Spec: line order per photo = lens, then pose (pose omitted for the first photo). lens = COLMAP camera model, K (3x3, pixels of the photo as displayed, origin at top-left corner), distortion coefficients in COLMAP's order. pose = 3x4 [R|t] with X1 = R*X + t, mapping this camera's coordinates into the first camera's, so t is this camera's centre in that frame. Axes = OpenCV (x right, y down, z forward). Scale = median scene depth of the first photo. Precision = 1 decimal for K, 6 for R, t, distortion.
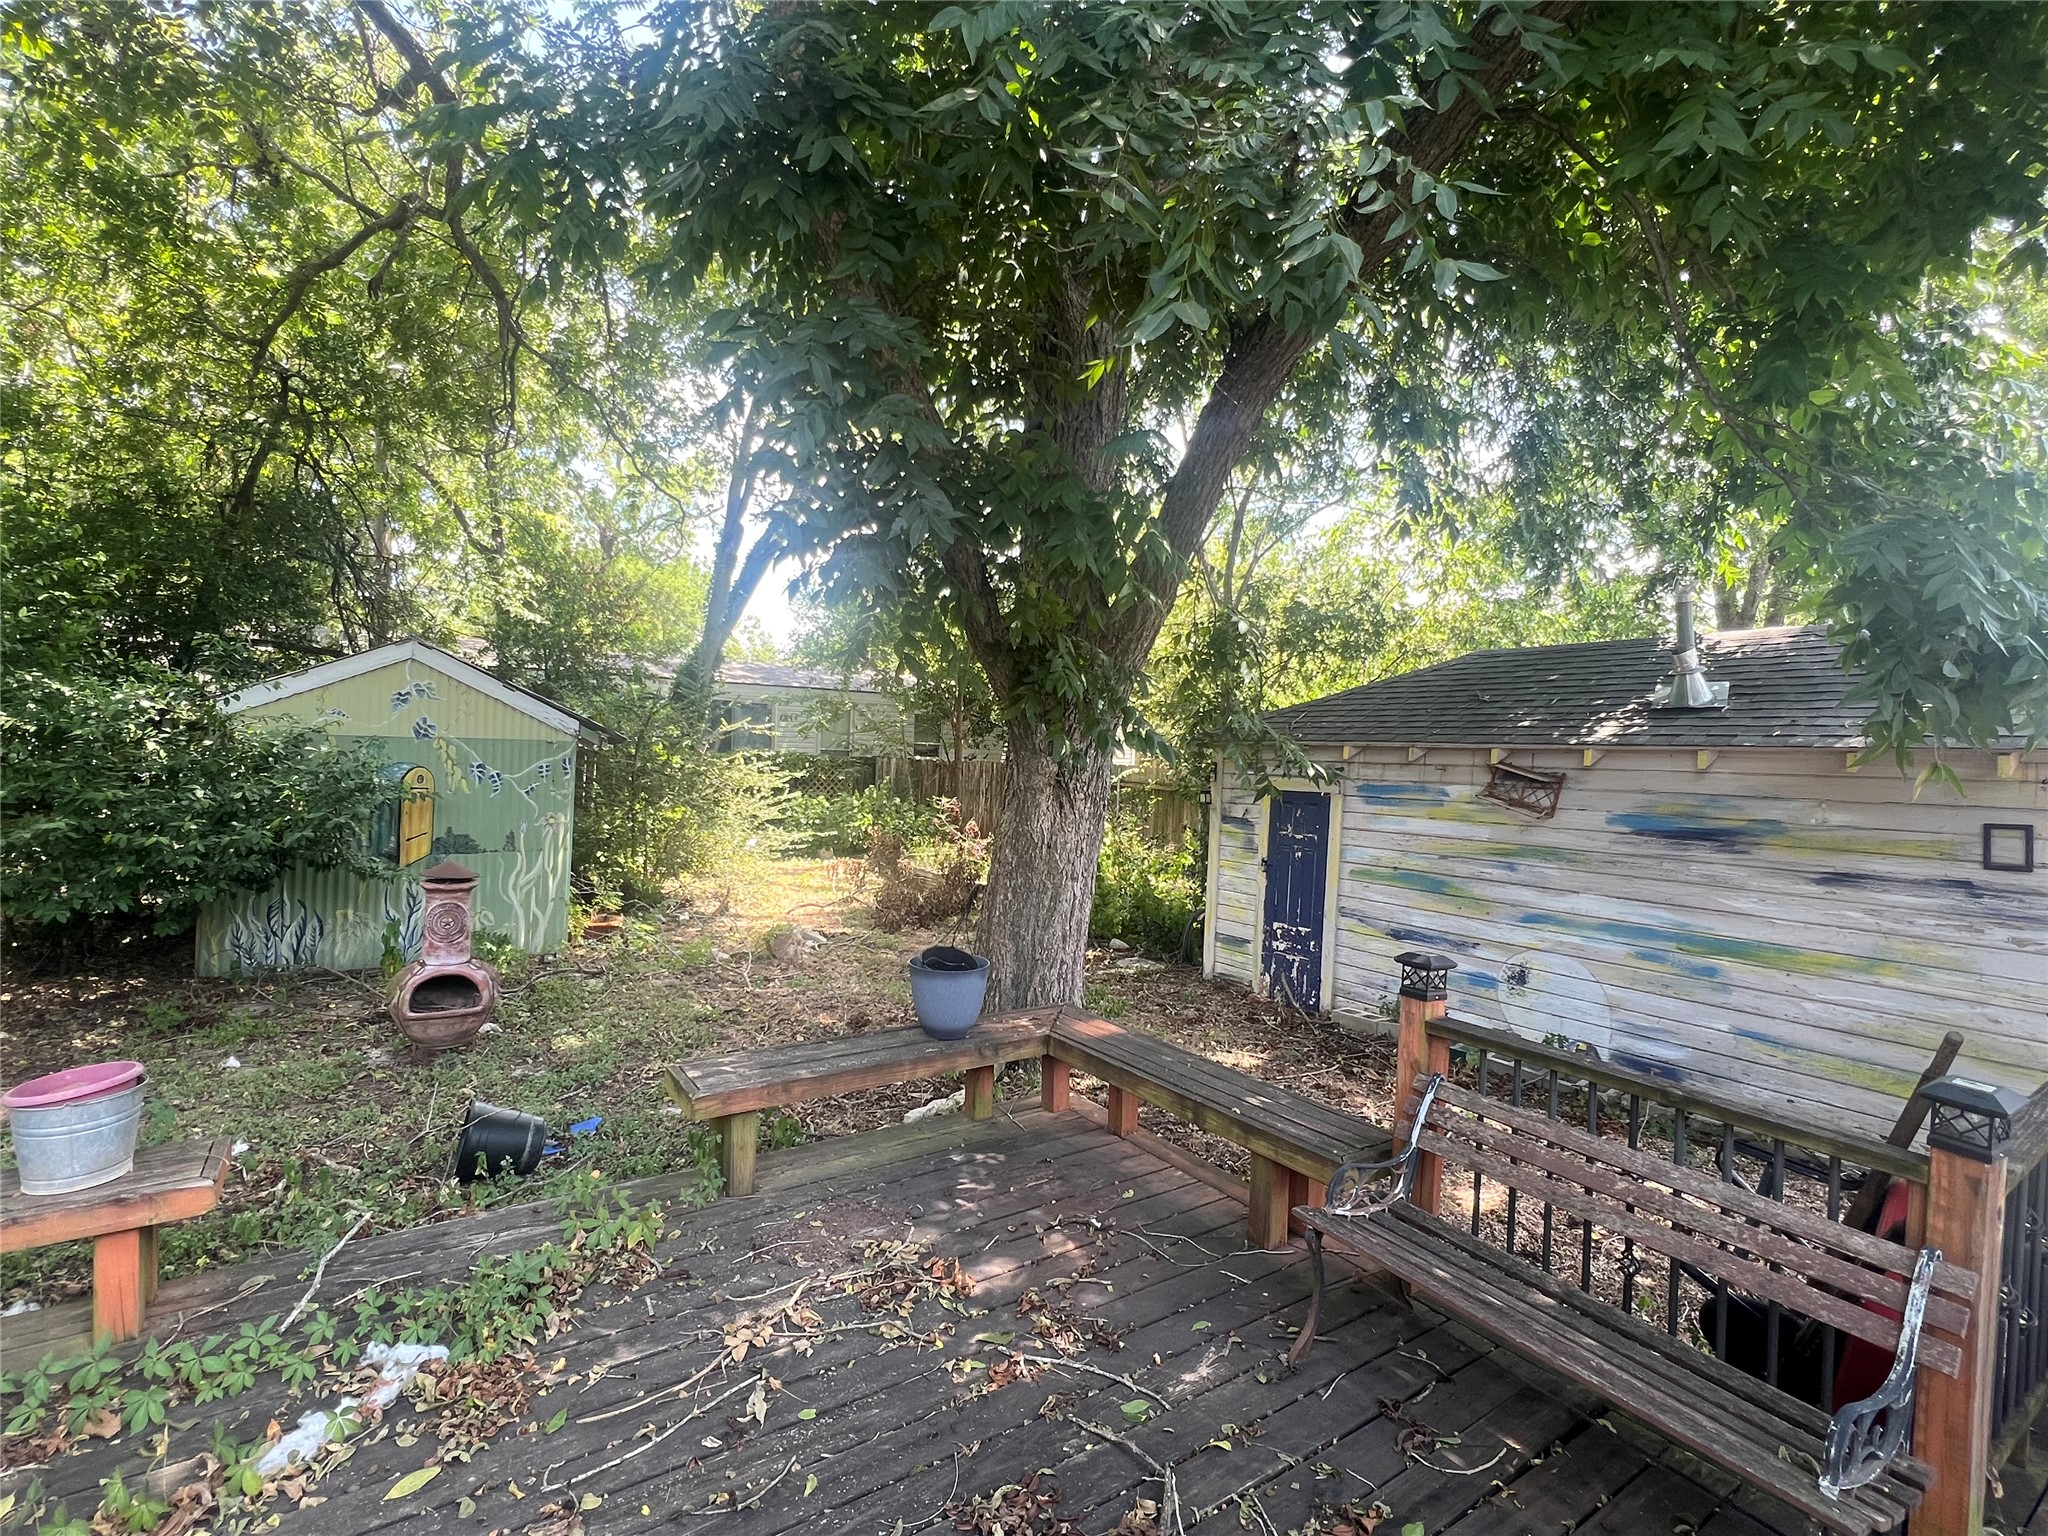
lens RADIAL K [[981.1, 0, 1024.0], [0, 981.1, 768.0], [0, 0, 1]] dist [-0.002562, -0.000438]
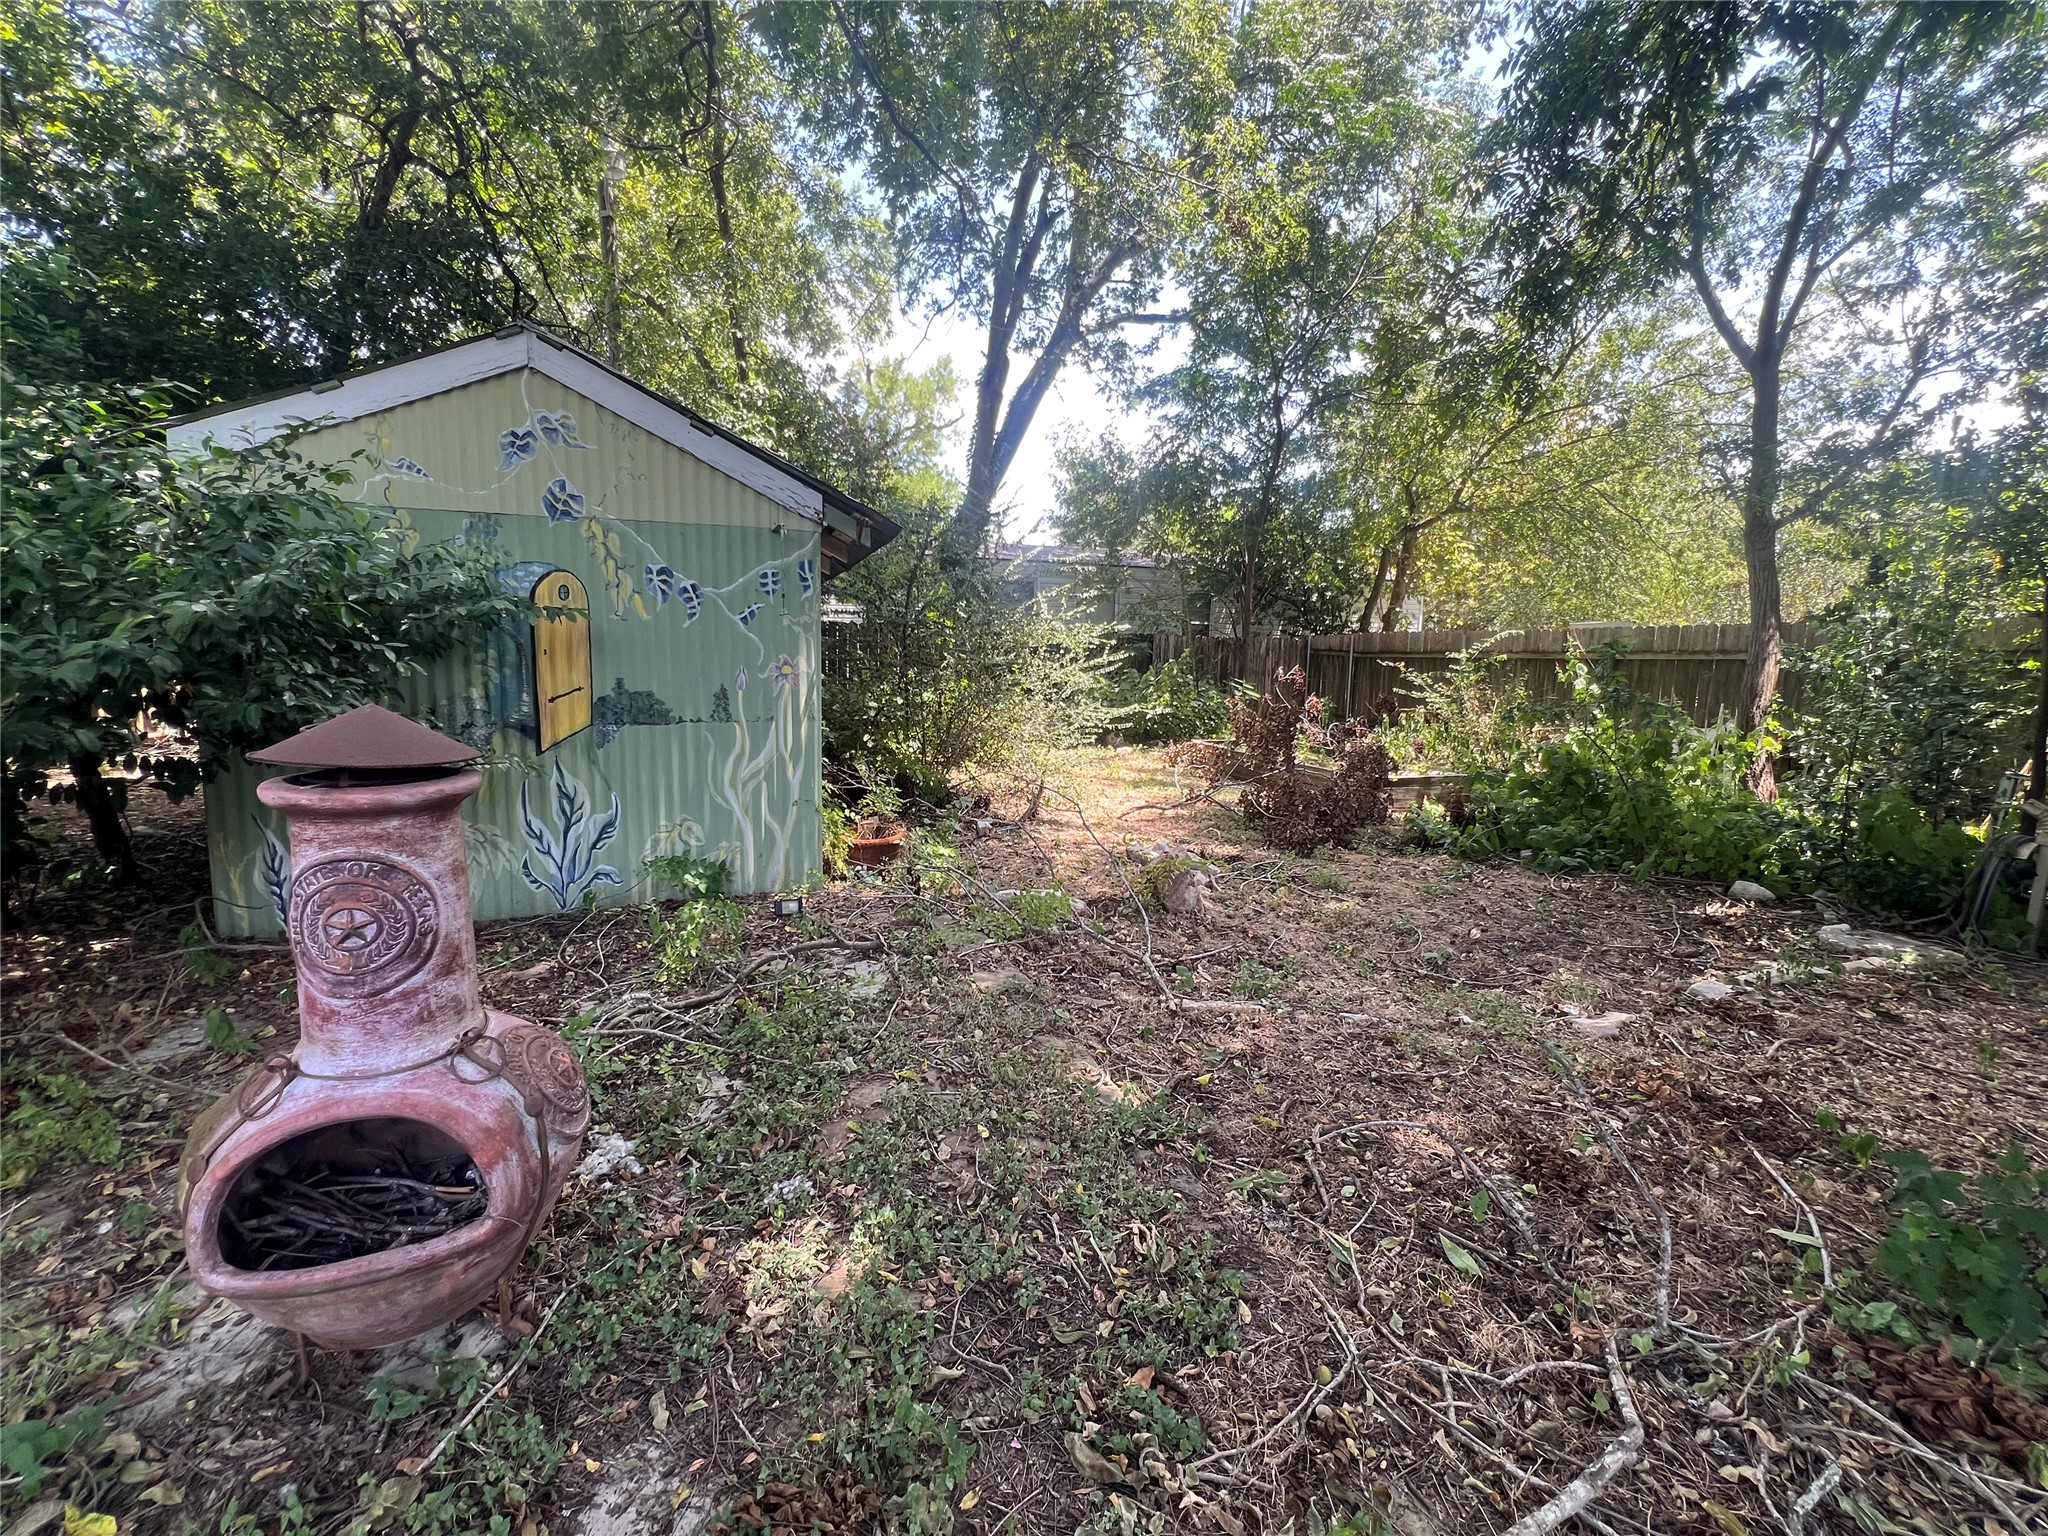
lens RADIAL K [[821.7, 0, 1024.0], [0, 821.7, 768.0], [0, 0, 1]] dist [0.000386, -0.000188]
pose [[0.976190, 0.004434, -0.216870, -0.266400], [0.019563, 0.993917, 0.108378, 0.069139], [0.216031, -0.110040, 0.970166, 0.615853]]
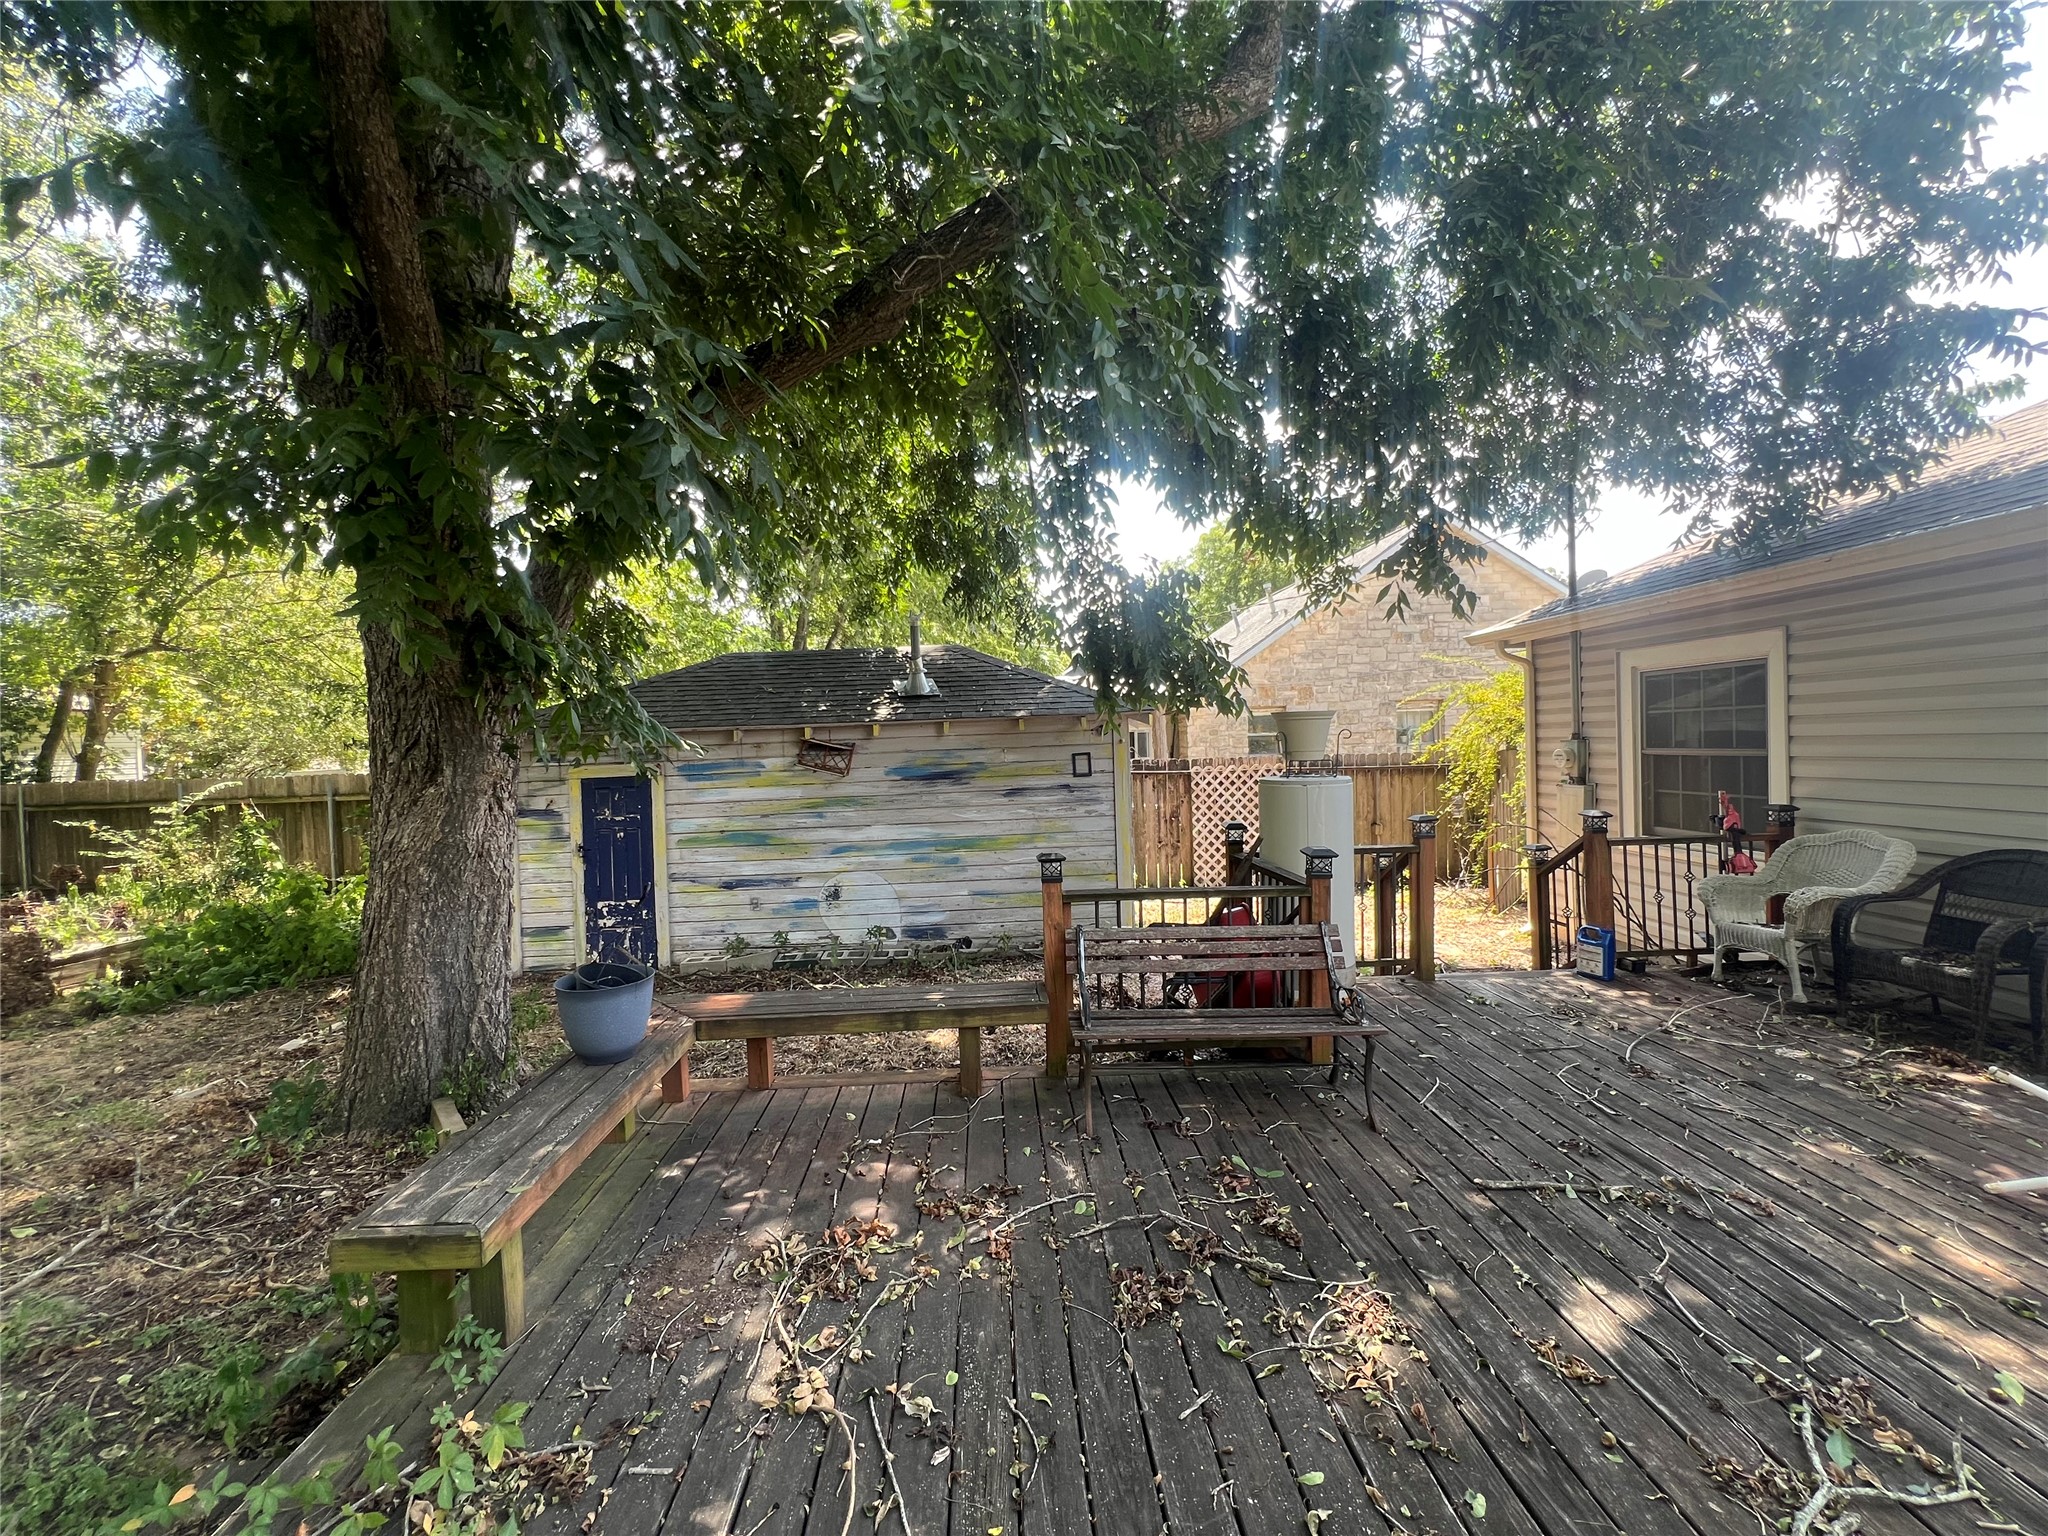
lens RADIAL K [[821.7, 0, 1024.0], [0, 821.7, 768.0], [0, 0, 1]] dist [0.000386, -0.000188]
pose [[0.523089, -0.080981, 0.848422, -0.269197], [0.067587, 0.996282, 0.053424, -0.004290], [-0.849594, 0.029397, 0.526617, 0.146894]]
